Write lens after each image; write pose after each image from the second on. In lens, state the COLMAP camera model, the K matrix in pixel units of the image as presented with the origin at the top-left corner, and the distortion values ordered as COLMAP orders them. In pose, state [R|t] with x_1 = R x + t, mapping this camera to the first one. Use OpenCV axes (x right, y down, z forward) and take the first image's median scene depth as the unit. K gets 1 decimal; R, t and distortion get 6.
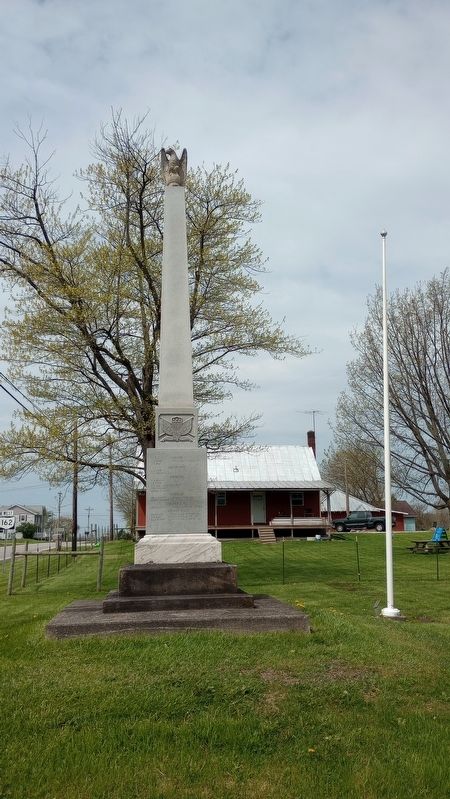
lens RADIAL K [[633.0, 0, 223.7], [0, 633.0, 400.9], [0, 0, 1]] dist [0.029927, 0.002186]
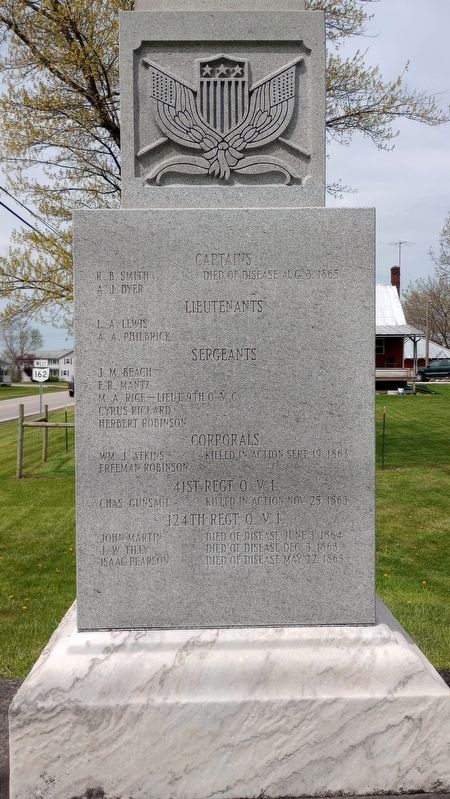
lens RADIAL K [[633.0, 0, 224.2], [0, 633.0, 400.5], [0, 0, 1]] dist [0.029927, 0.002186]
pose [[0.995524, 0.011380, -0.093824, -0.017073], [0.011808, 0.969969, 0.242941, 0.026615], [0.093771, -0.242962, 0.965493, 0.249686]]
